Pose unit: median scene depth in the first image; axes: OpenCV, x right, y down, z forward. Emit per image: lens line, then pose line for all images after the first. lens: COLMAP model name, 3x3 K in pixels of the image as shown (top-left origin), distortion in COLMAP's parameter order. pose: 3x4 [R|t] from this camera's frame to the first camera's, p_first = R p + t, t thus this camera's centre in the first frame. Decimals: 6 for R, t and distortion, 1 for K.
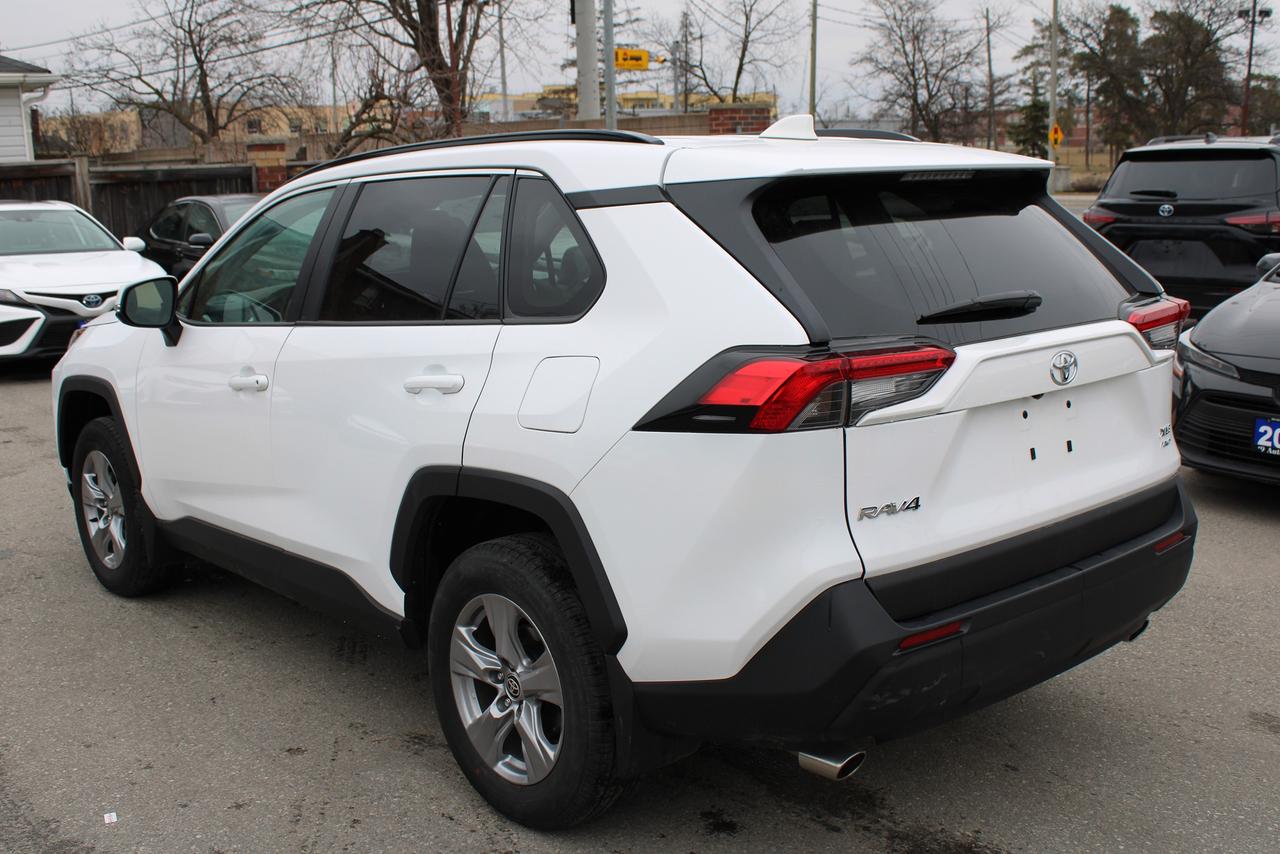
lens RADIAL K [[1439.0, 0, 642.8], [0, 1439.0, 428.4], [0, 0, 1]] dist [-0.106584, 0.000000]
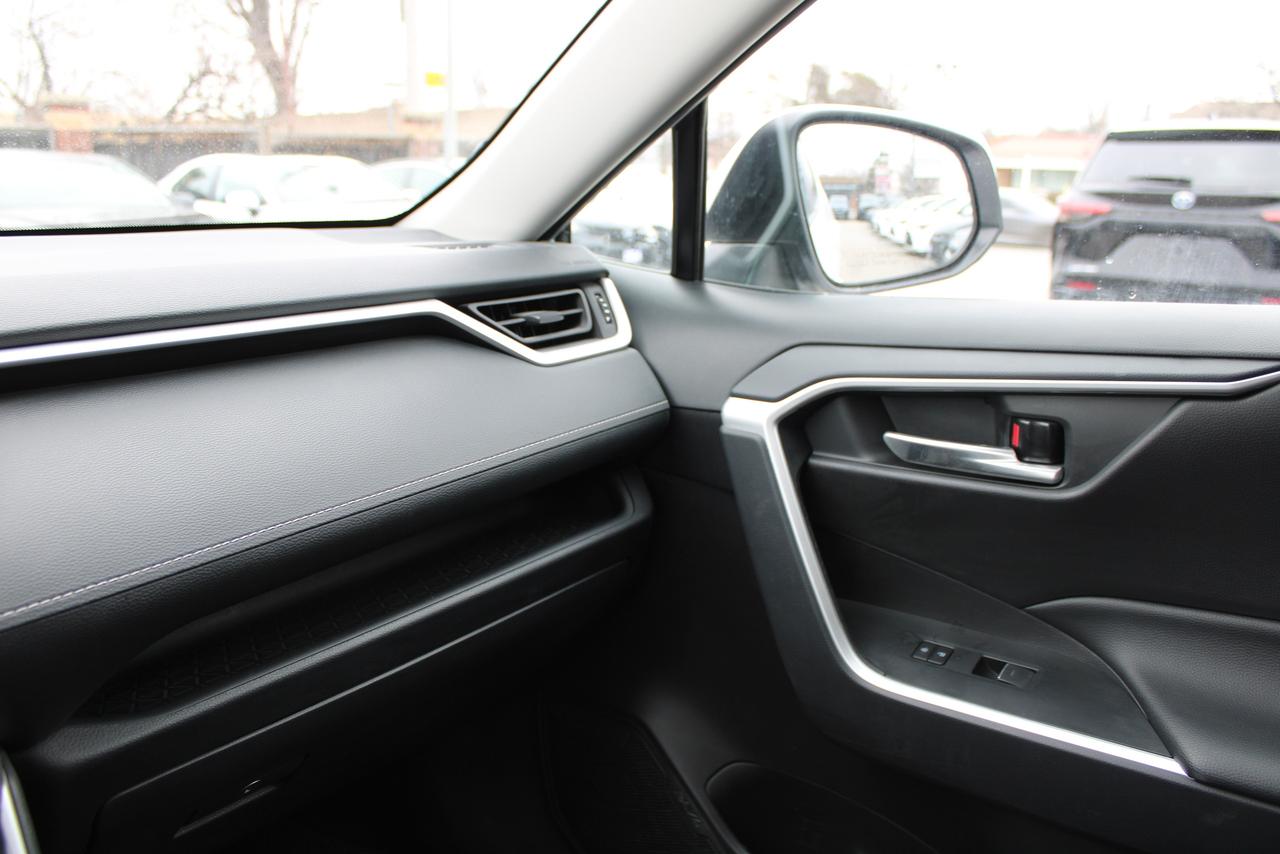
lens RADIAL K [[1056.3, 0, 639.7], [0, 1056.3, 427.4], [0, 0, 1]] dist [-0.142790, 0.090974]
pose [[0.980984, -0.002185, 0.194075, -0.037099], [-0.006930, 0.998905, 0.046275, -0.030573], [-0.193963, -0.046740, 0.979895, 0.306206]]
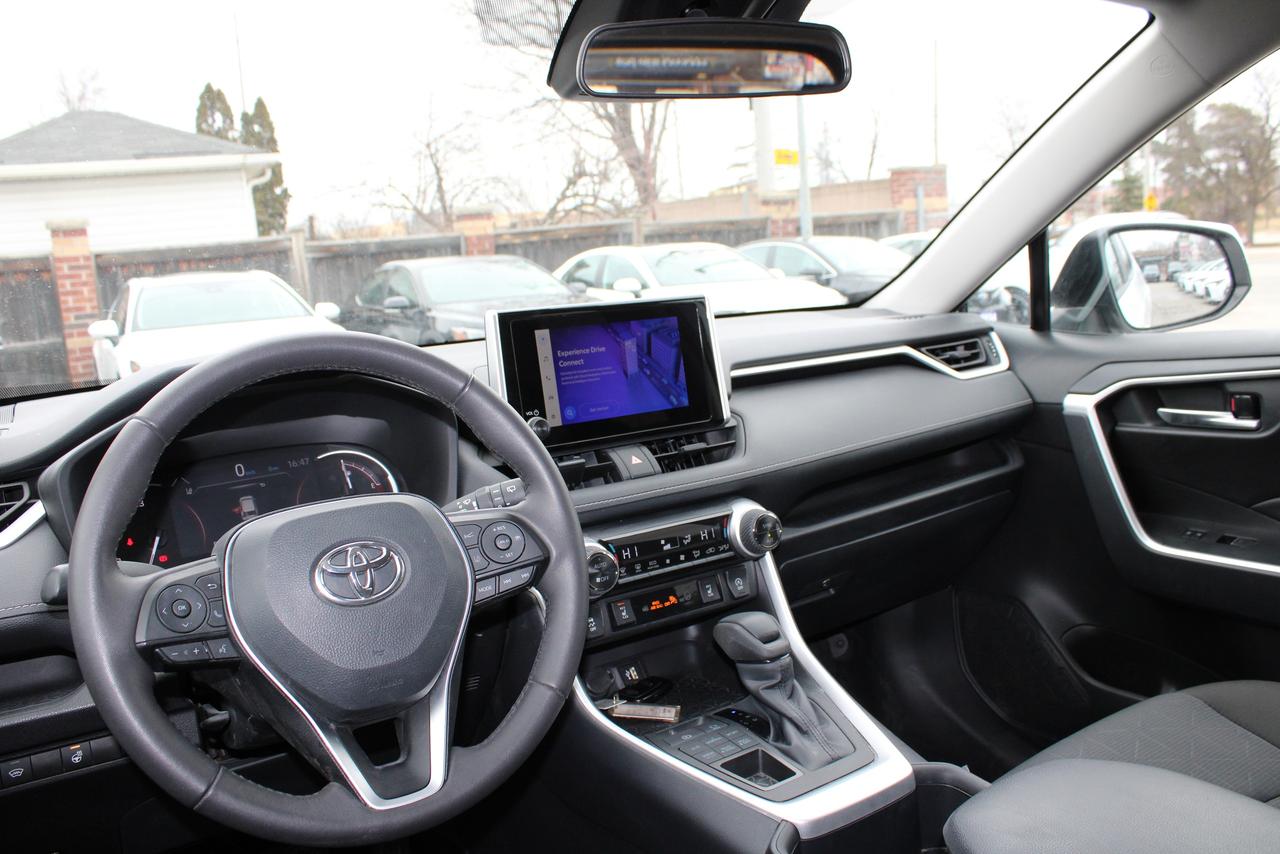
lens RADIAL K [[1056.3, 0, 638.1], [0, 1056.3, 438.5], [0, 0, 1]] dist [-0.142790, 0.090974]
pose [[0.990554, -0.021357, -0.135451, -0.047041], [0.020095, 0.999741, -0.010677, -0.025903], [0.135644, 0.007854, 0.990726, 0.264596]]
